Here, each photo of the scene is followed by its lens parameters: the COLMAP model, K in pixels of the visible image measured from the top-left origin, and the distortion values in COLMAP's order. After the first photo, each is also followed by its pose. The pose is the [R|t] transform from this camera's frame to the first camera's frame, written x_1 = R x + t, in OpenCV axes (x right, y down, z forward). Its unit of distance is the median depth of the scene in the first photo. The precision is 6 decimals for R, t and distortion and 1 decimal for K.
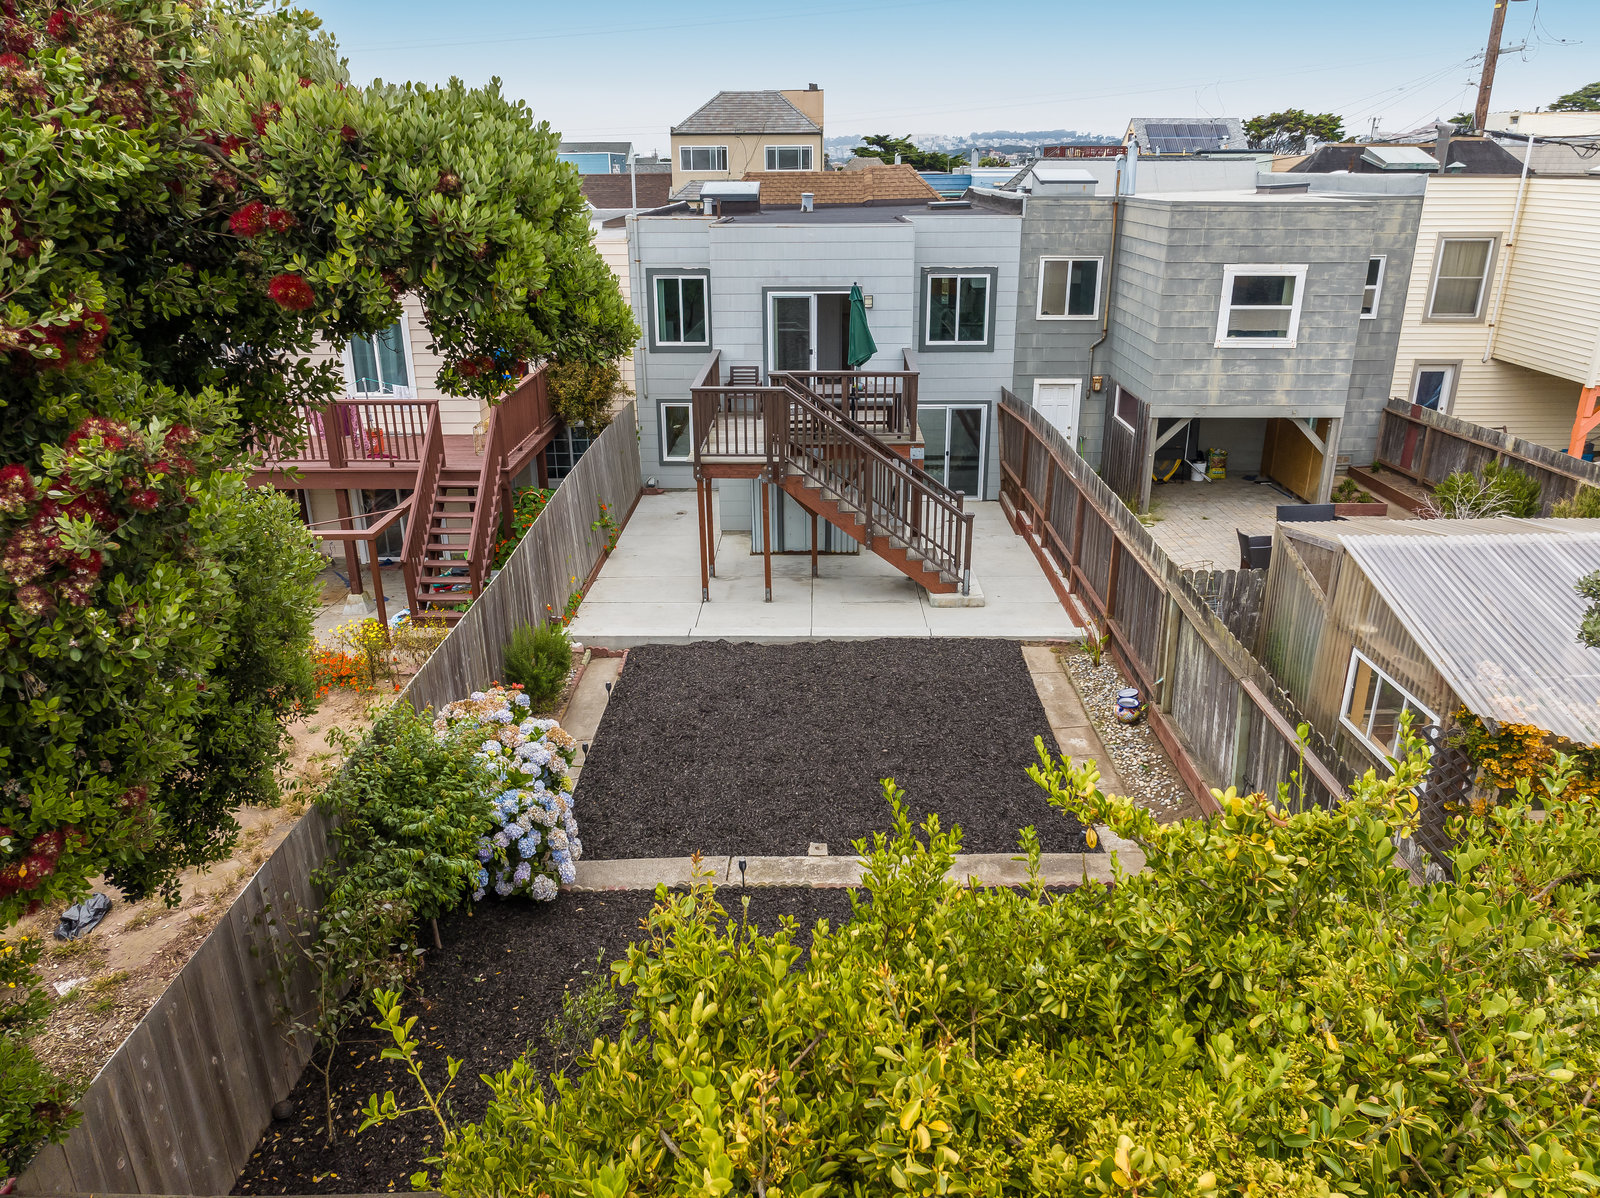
lens RADIAL K [[1122.8, 0, 800.0], [0, 1122.8, 599.0], [0, 0, 1]] dist [-0.006516, -0.002353]
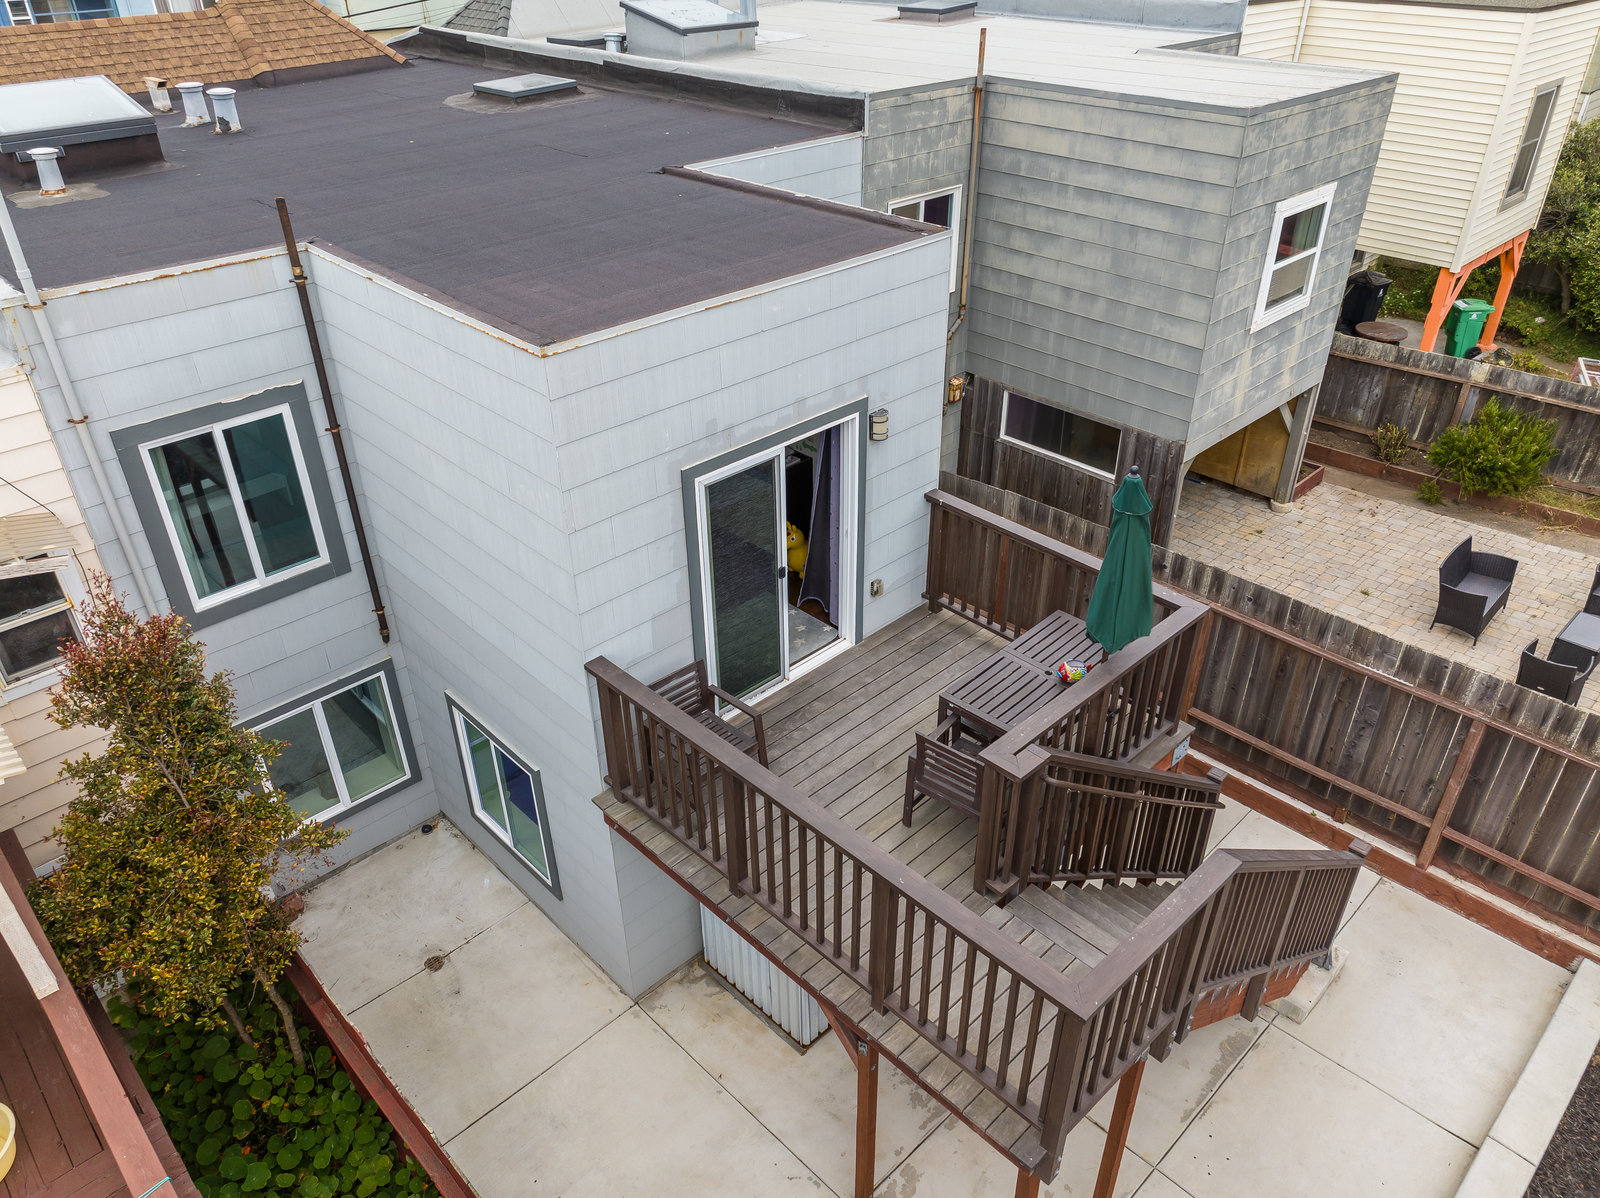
lens RADIAL K [[1122.8, 0, 800.0], [0, 1122.8, 599.0], [0, 0, 1]] dist [-0.006516, -0.002353]
pose [[0.706592, -0.380997, 0.596296, -0.215707], [0.257195, 0.923322, 0.285178, -0.297414], [-0.659225, -0.048140, 0.750403, 0.617164]]
